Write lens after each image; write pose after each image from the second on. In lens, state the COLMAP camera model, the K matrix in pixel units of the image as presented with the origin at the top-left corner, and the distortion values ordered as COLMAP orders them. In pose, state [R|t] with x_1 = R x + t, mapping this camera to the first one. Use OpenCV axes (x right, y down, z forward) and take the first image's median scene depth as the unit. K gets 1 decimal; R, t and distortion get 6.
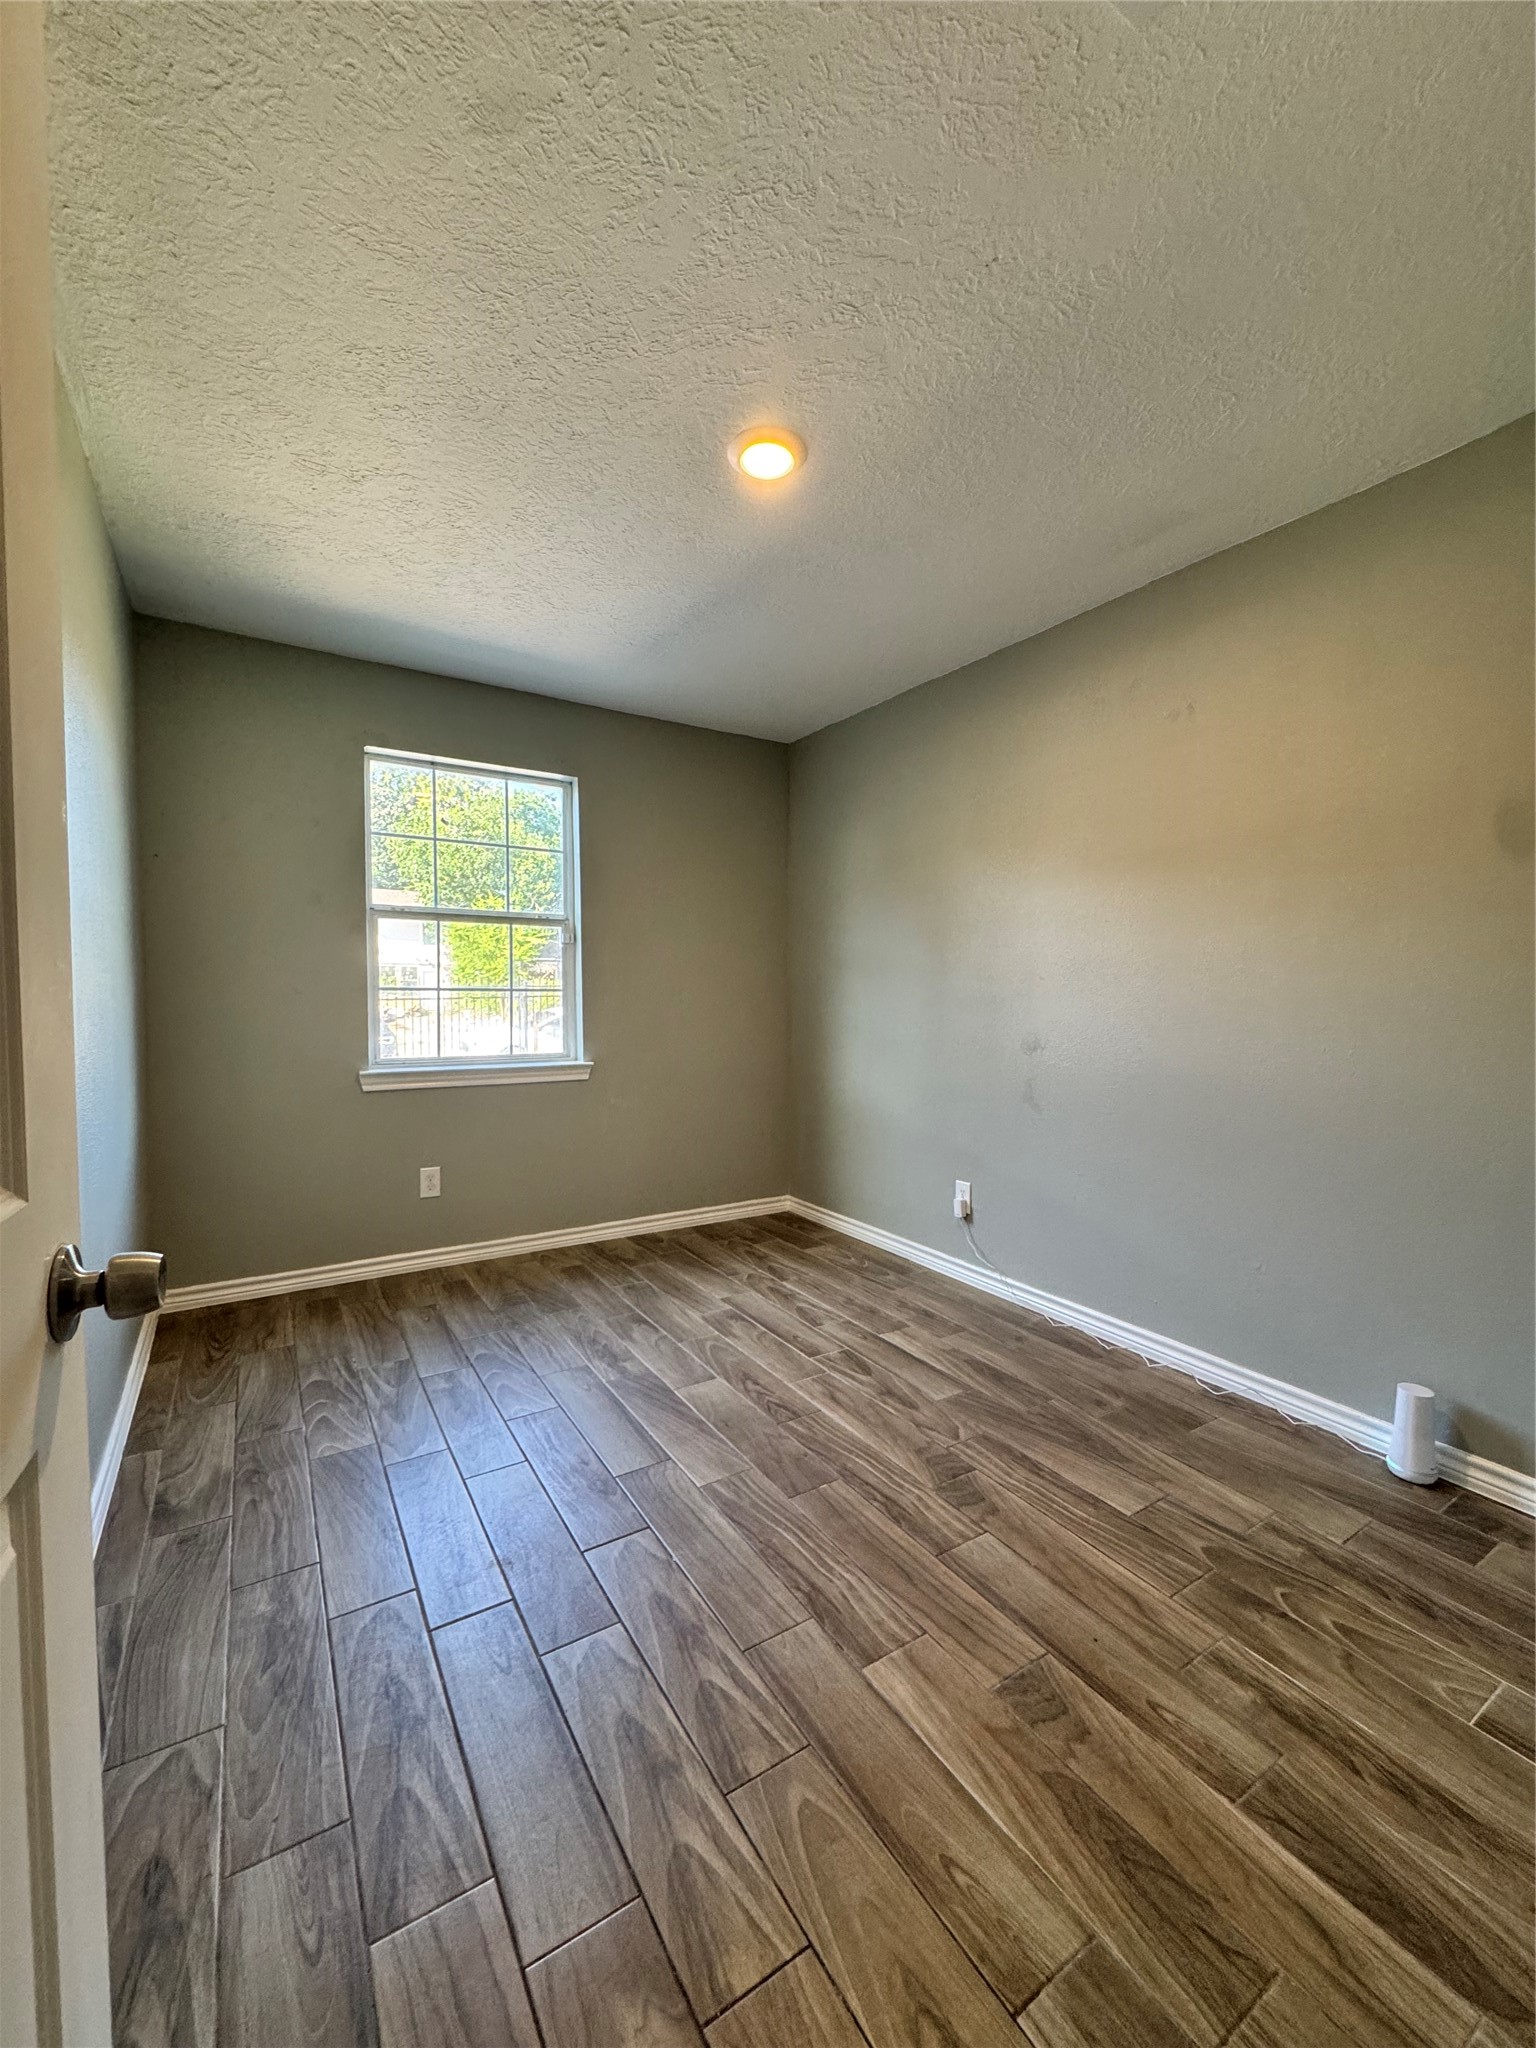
lens RADIAL K [[828.5, 0, 768.0], [0, 828.5, 1024.0], [0, 0, 1]] dist [-0.003126, 0.000292]
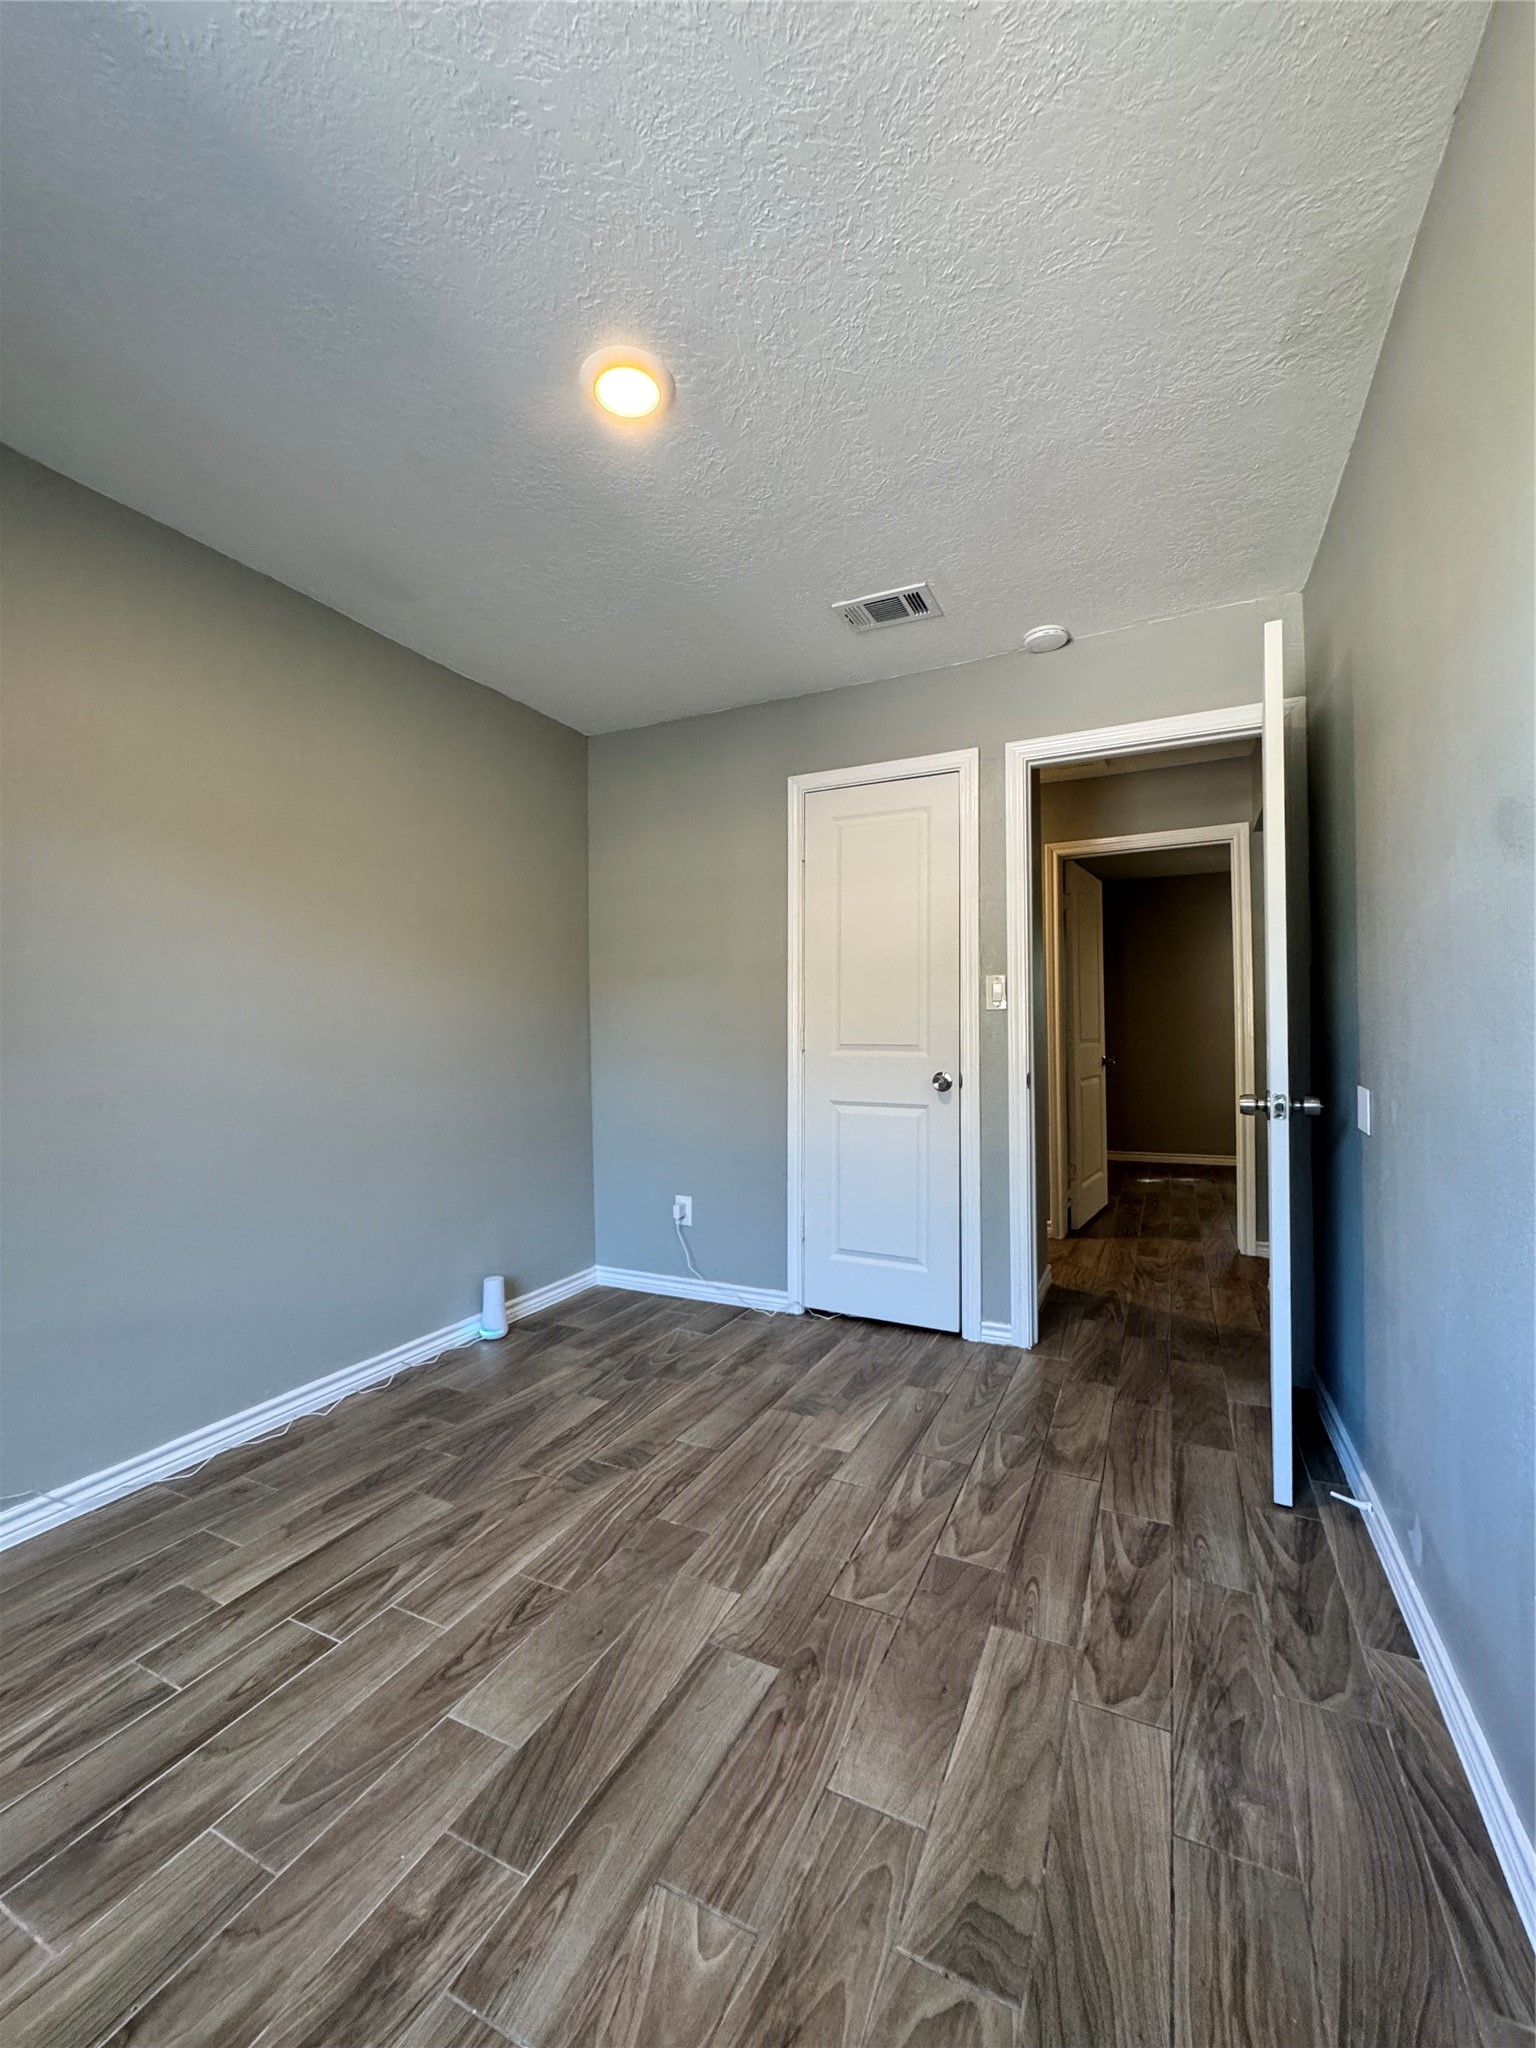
lens RADIAL K [[811.7, 0, 776.2], [0, 811.7, 1002.5], [0, 0, 1]] dist [-0.000913, 0.000024]
pose [[-0.533605, 0.031642, 0.845142, -0.824405], [0.042496, 0.999041, -0.010573, -0.036628], [-0.844666, 0.030274, -0.534438, 1.393843]]
